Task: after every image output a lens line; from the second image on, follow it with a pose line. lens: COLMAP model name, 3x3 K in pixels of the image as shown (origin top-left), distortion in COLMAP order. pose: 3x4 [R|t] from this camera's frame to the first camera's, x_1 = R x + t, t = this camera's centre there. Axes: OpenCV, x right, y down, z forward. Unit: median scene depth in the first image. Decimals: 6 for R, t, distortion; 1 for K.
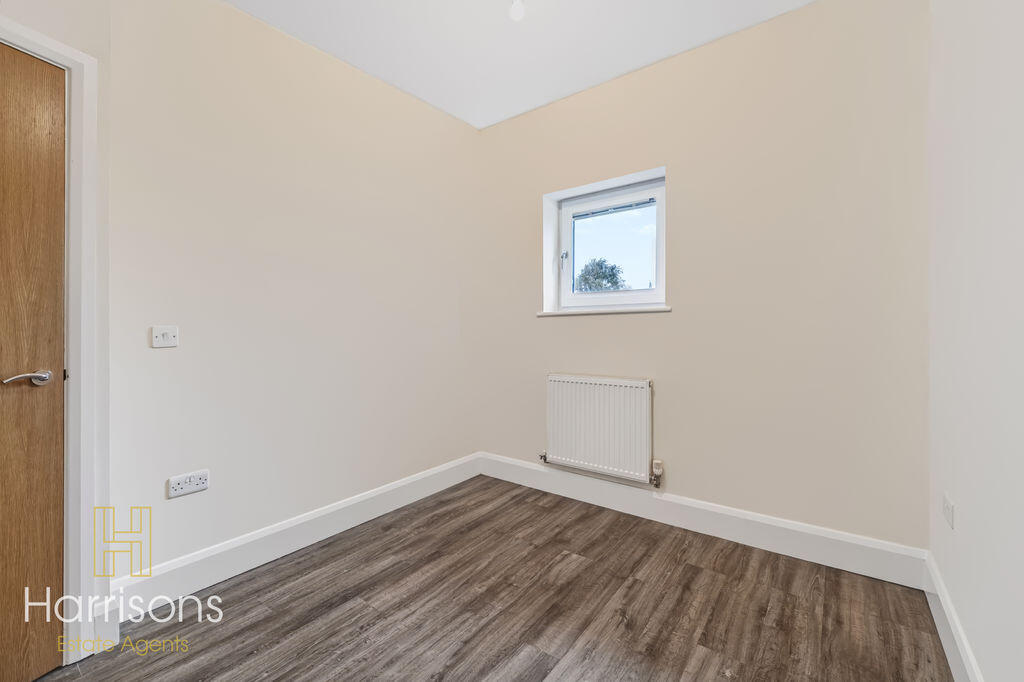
lens RADIAL K [[426.9, 0, 511.4], [0, 426.9, 332.2], [0, 0, 1]] dist [0.008832, -0.000738]
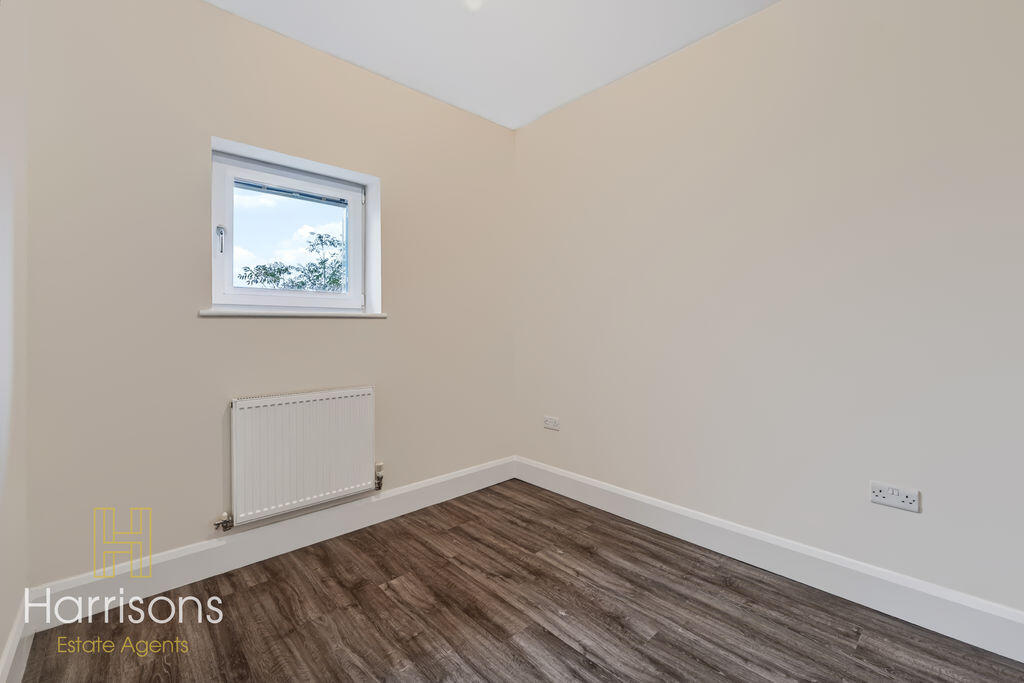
lens RADIAL K [[426.9, 0, 511.4], [0, 426.9, 332.7], [0, 0, 1]] dist [0.008832, -0.000738]
pose [[0.182058, 0.005712, 0.983271, -0.753100], [0.009974, 0.999921, -0.007655, -0.001272], [-0.983237, 0.011201, 0.181987, 0.613930]]
